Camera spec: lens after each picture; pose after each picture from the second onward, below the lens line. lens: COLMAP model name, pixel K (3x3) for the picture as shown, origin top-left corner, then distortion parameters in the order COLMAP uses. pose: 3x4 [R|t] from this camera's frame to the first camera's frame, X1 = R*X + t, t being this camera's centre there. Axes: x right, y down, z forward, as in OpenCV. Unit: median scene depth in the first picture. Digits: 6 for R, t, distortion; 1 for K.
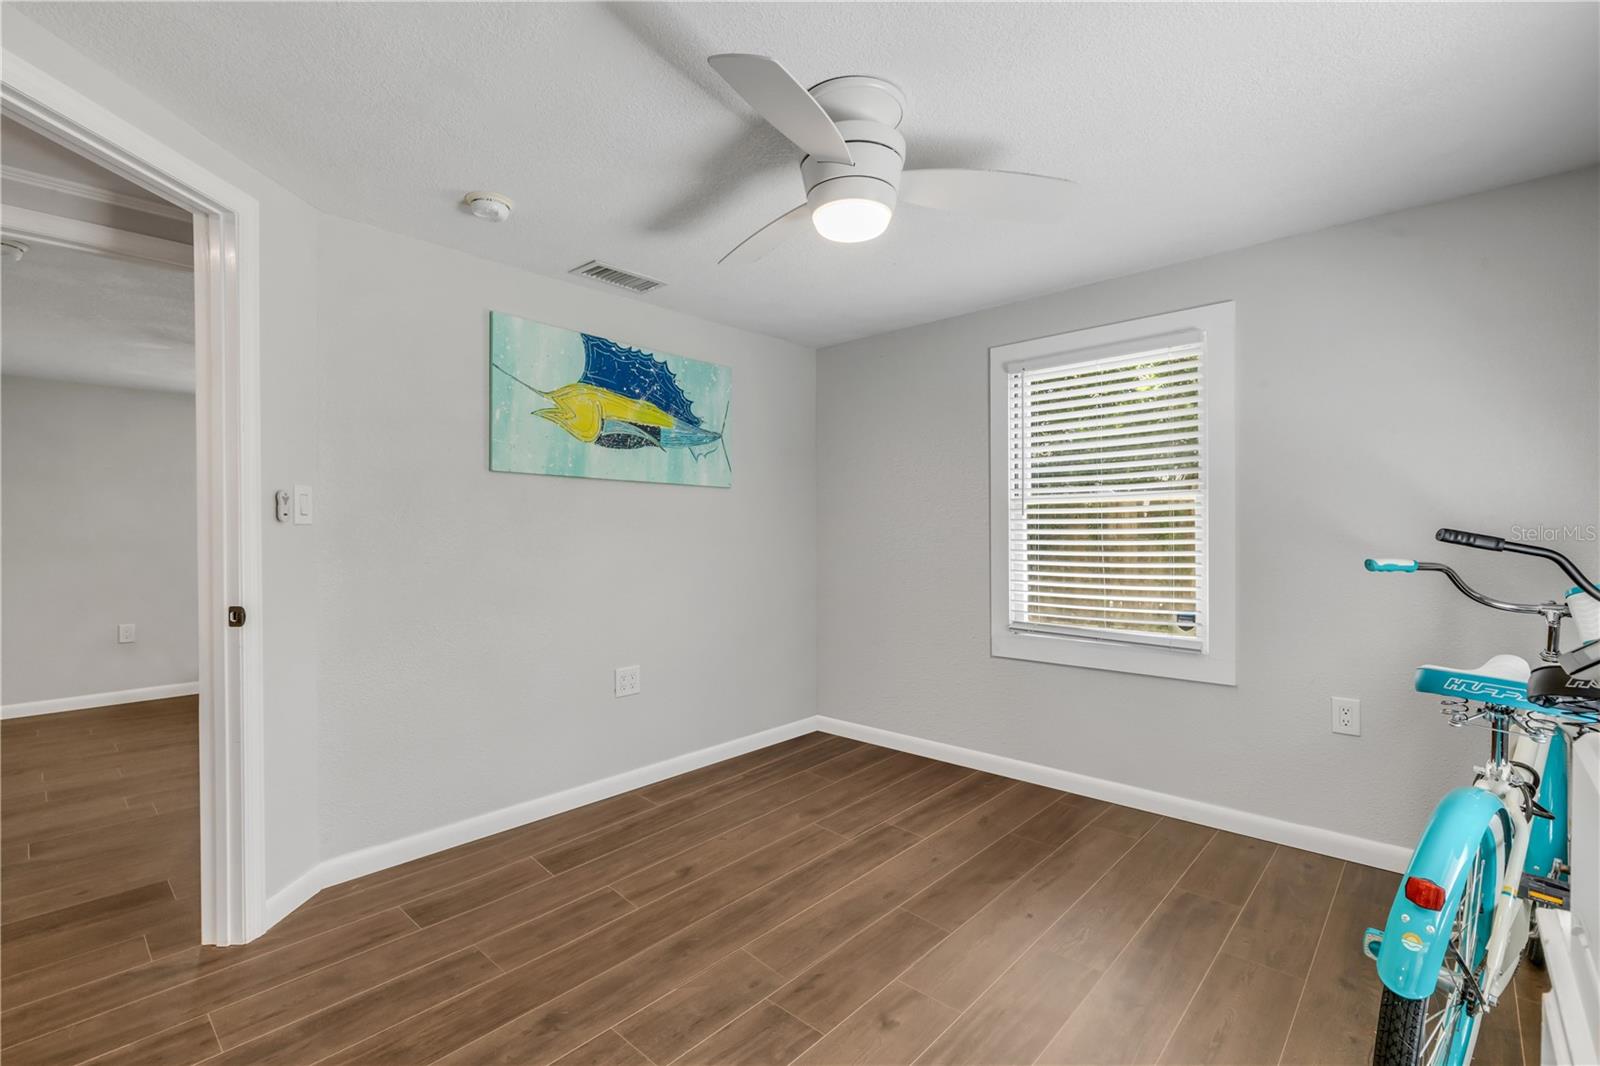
lens RADIAL K [[716.3, 0, 798.7], [0, 716.3, 532.4], [0, 0, 1]] dist [0.003347, -0.000651]
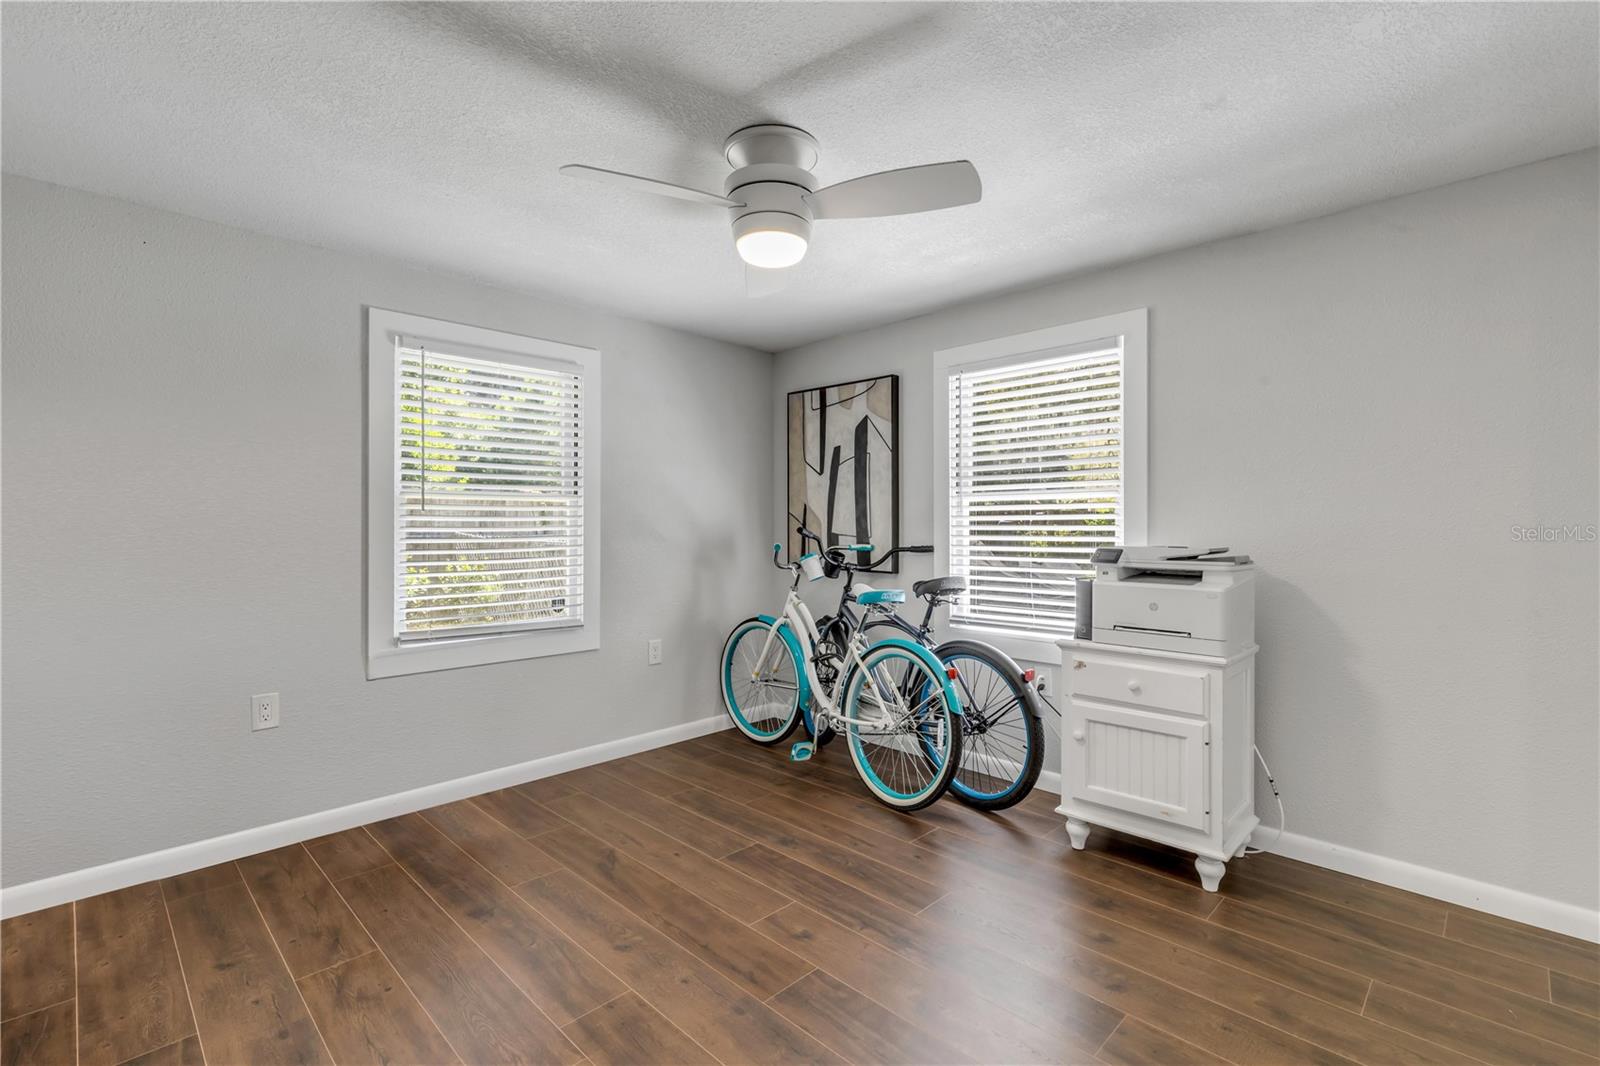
lens RADIAL K [[716.3, 0, 798.7], [0, 716.3, 532.4], [0, 0, 1]] dist [0.003347, -0.000651]
pose [[0.033096, -0.005049, 0.999439, -0.669145], [0.004792, 0.999977, 0.004893, -0.000293], [-0.999441, 0.004627, 0.033120, 0.598388]]
